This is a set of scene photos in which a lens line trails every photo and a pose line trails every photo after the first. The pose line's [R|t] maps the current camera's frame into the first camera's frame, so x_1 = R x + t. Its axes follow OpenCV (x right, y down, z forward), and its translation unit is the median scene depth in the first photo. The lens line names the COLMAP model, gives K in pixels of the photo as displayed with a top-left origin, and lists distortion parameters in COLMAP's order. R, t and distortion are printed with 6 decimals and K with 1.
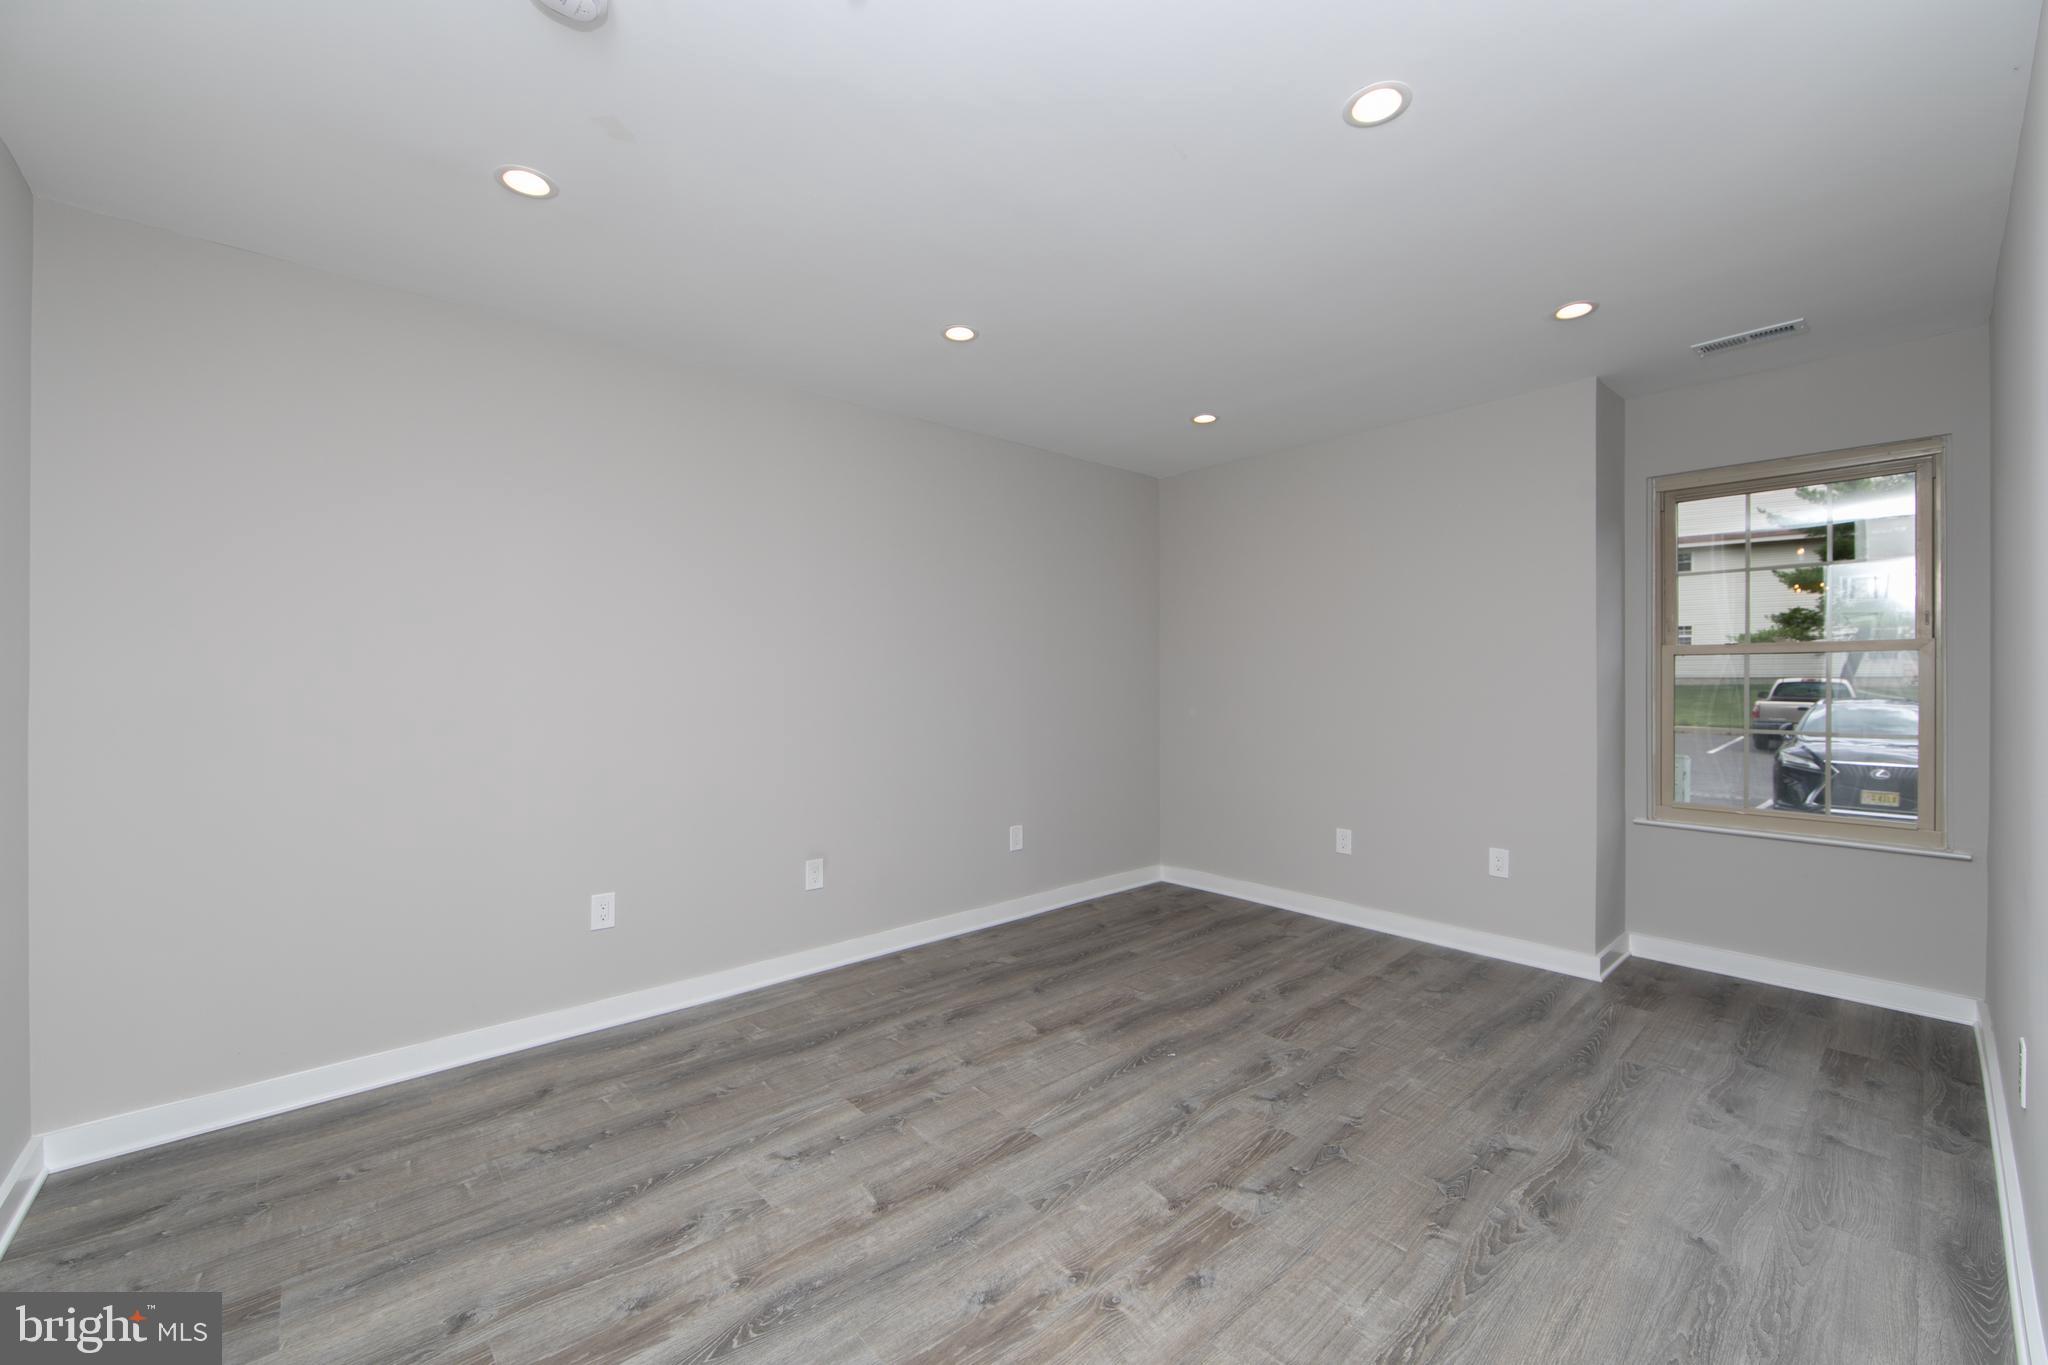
lens RADIAL K [[821.2, 0, 1038.6], [0, 821.2, 646.7], [0, 0, 1]] dist [-0.002767, -0.000659]
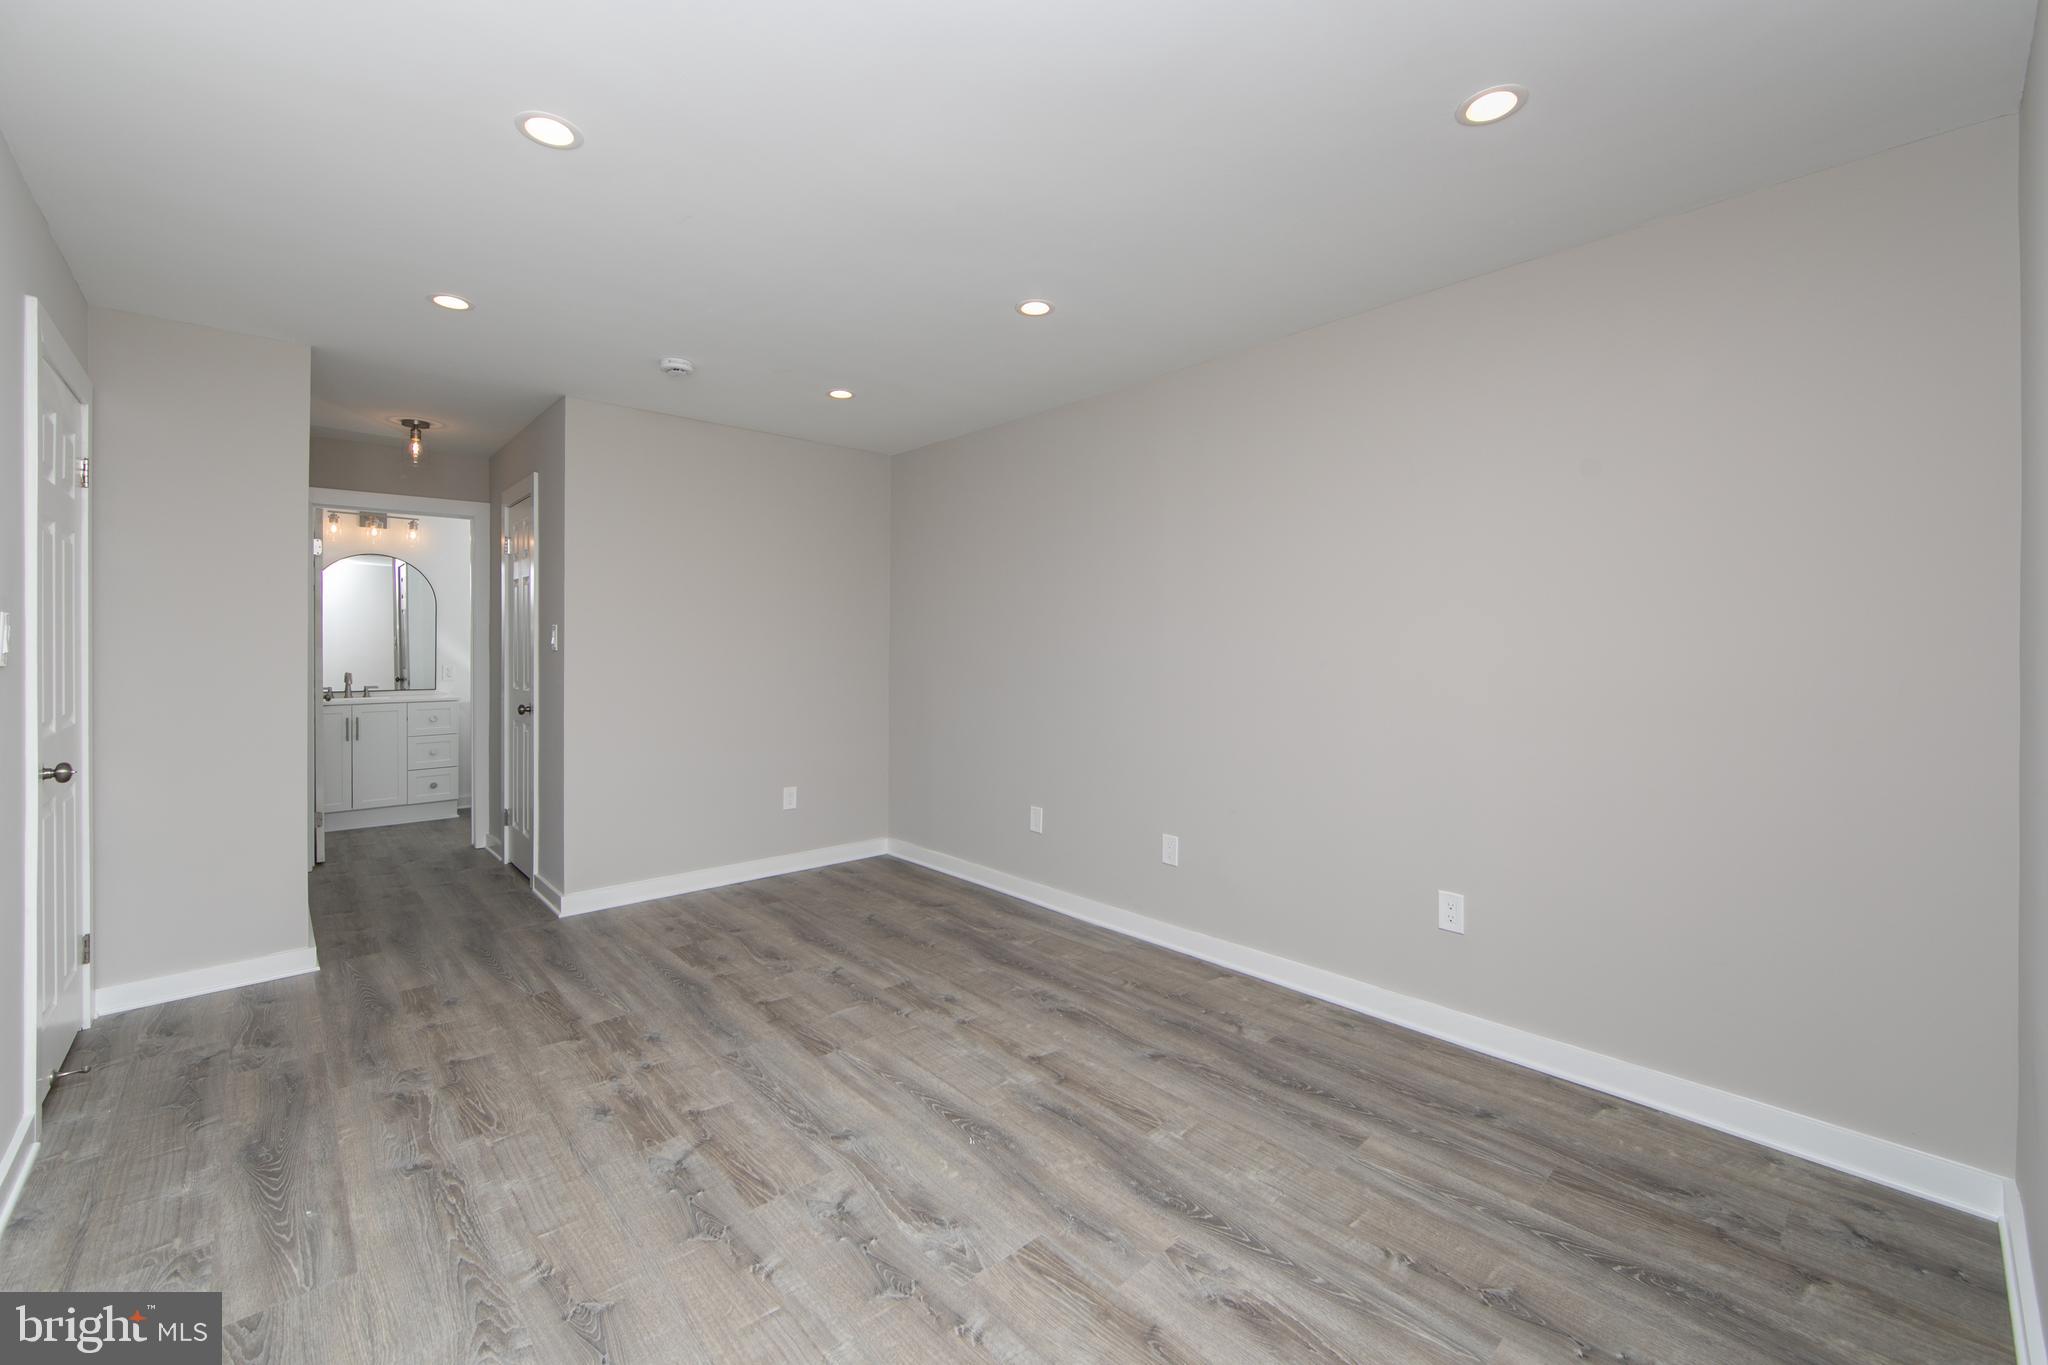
lens RADIAL K [[821.2, 0, 1038.6], [0, 821.2, 646.7], [0, 0, 1]] dist [-0.002767, -0.000659]
pose [[0.010304, 0.005944, -0.999929, 0.995996], [0.039797, 0.999188, 0.006349, 0.007818], [0.999155, -0.039860, 0.010059, 1.107698]]
